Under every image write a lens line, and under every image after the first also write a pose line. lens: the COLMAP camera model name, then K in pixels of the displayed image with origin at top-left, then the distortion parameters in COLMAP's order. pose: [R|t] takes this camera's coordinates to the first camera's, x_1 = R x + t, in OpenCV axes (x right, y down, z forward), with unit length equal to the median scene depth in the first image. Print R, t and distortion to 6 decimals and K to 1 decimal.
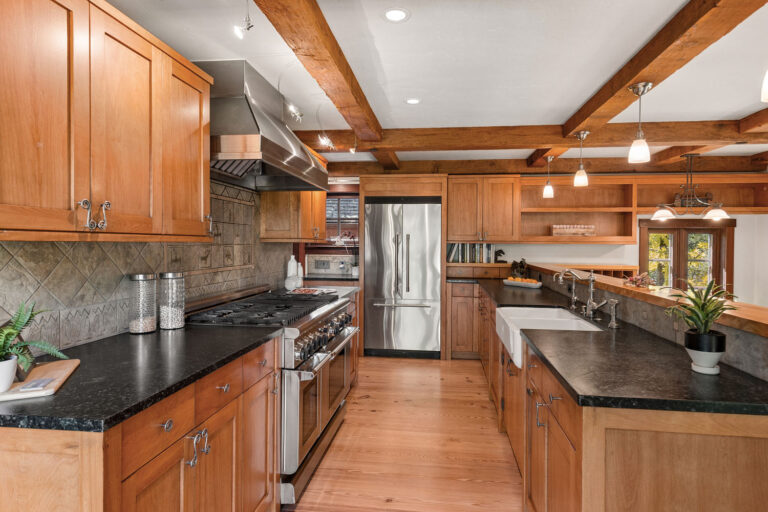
lens RADIAL K [[444.1, 0, 385.7], [0, 444.1, 253.6], [0, 0, 1]] dist [0.003532, -0.002562]
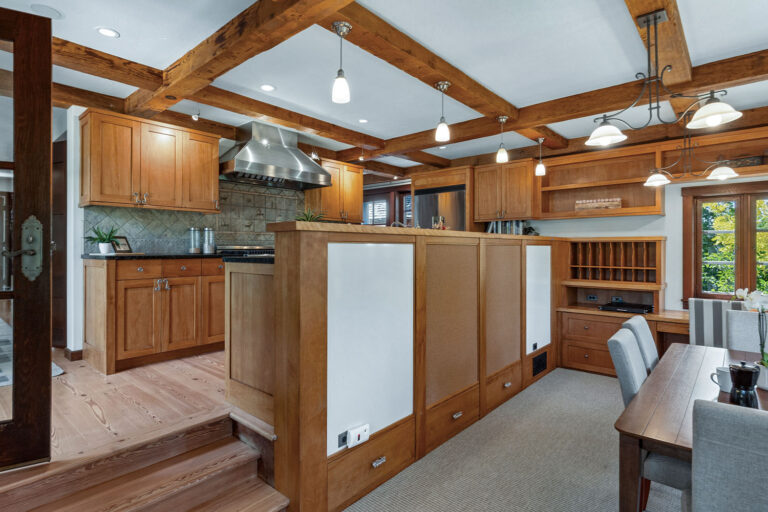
lens RADIAL K [[403.8, 0, 382.8], [0, 403.8, 252.5], [0, 0, 1]] dist [-0.004298, -0.000044]
pose [[0.826949, -0.007794, -0.562224, 0.915376], [-0.002726, 0.999837, -0.017869, 0.134062], [0.562271, 0.016309, 0.826792, -0.099729]]
